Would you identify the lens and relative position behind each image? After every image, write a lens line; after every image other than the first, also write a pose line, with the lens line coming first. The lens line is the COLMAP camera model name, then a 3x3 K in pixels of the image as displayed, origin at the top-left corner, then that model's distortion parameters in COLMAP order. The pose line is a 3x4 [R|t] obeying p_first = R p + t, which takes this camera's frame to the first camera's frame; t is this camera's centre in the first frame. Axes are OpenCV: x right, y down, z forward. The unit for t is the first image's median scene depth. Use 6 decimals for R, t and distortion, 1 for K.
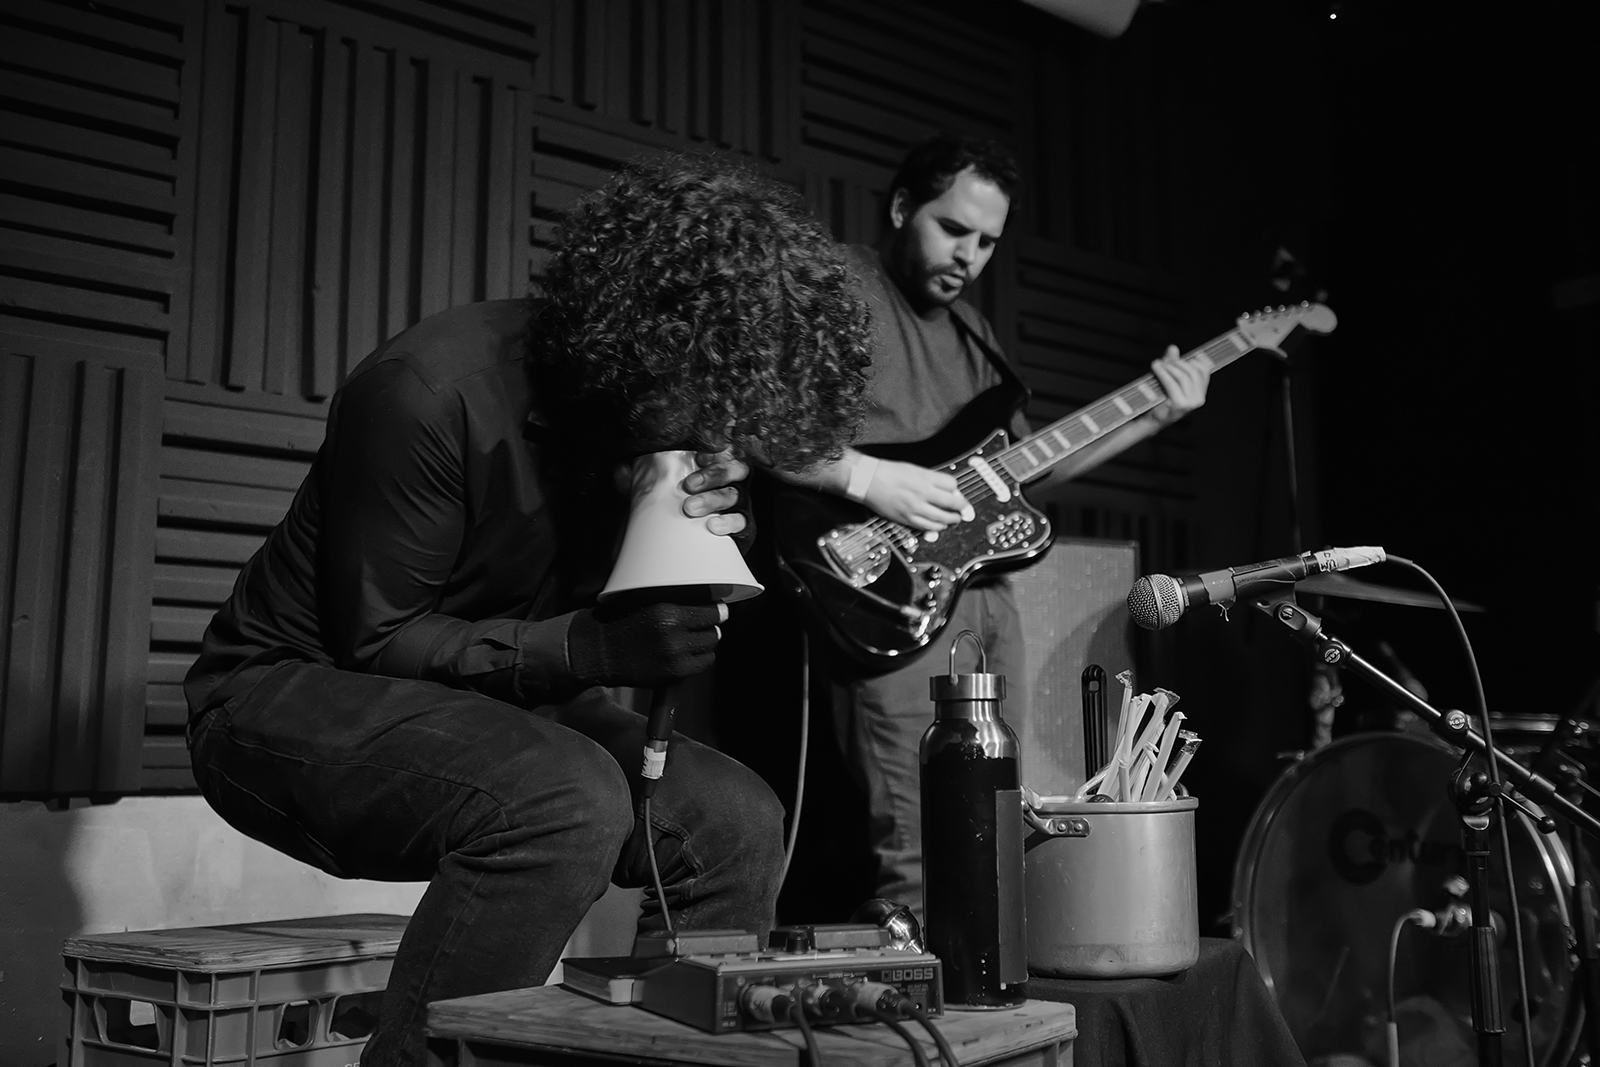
lens RADIAL K [[1607.2, 0, 848.0], [0, 1607.2, 540.2], [0, 0, 1]] dist [0.000778, 0.033474]
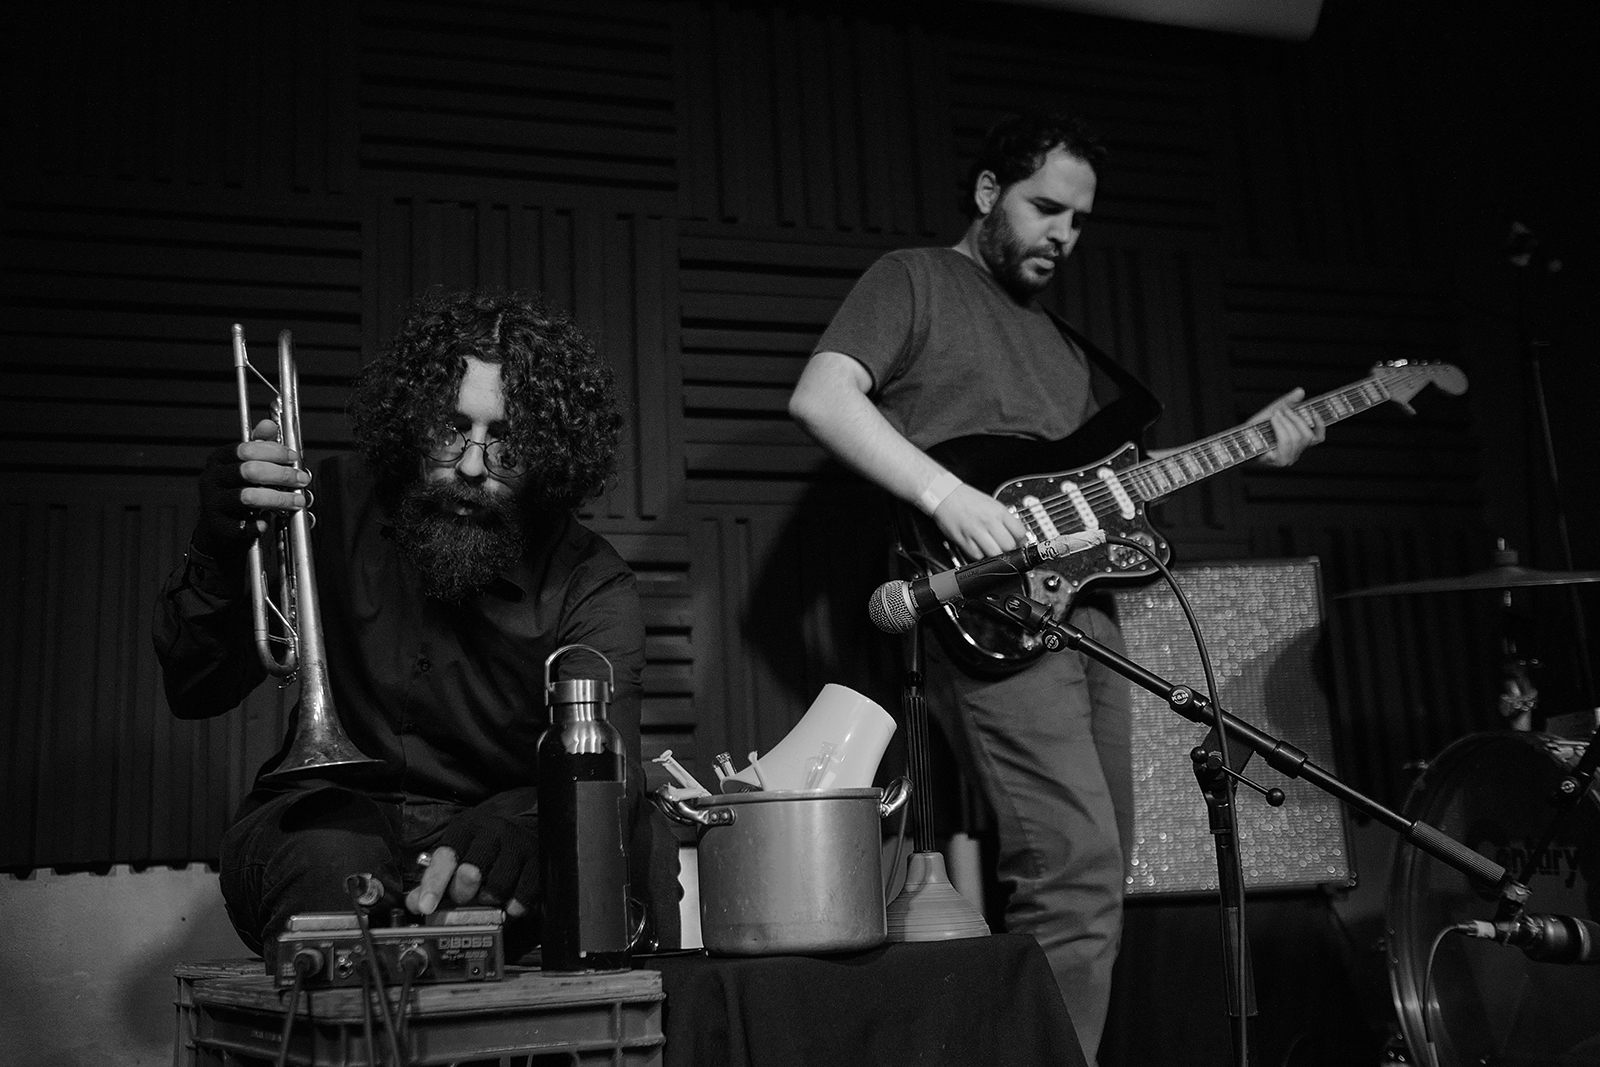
lens RADIAL K [[1591.9, 0, 792.7], [0, 1591.9, 569.3], [0, 0, 1]] dist [0.014323, -0.013427]
pose [[0.920173, -0.108013, -0.376317, 0.361535], [0.094327, 0.994039, -0.054665, 0.044737], [0.379979, 0.014805, 0.924877, 0.010550]]
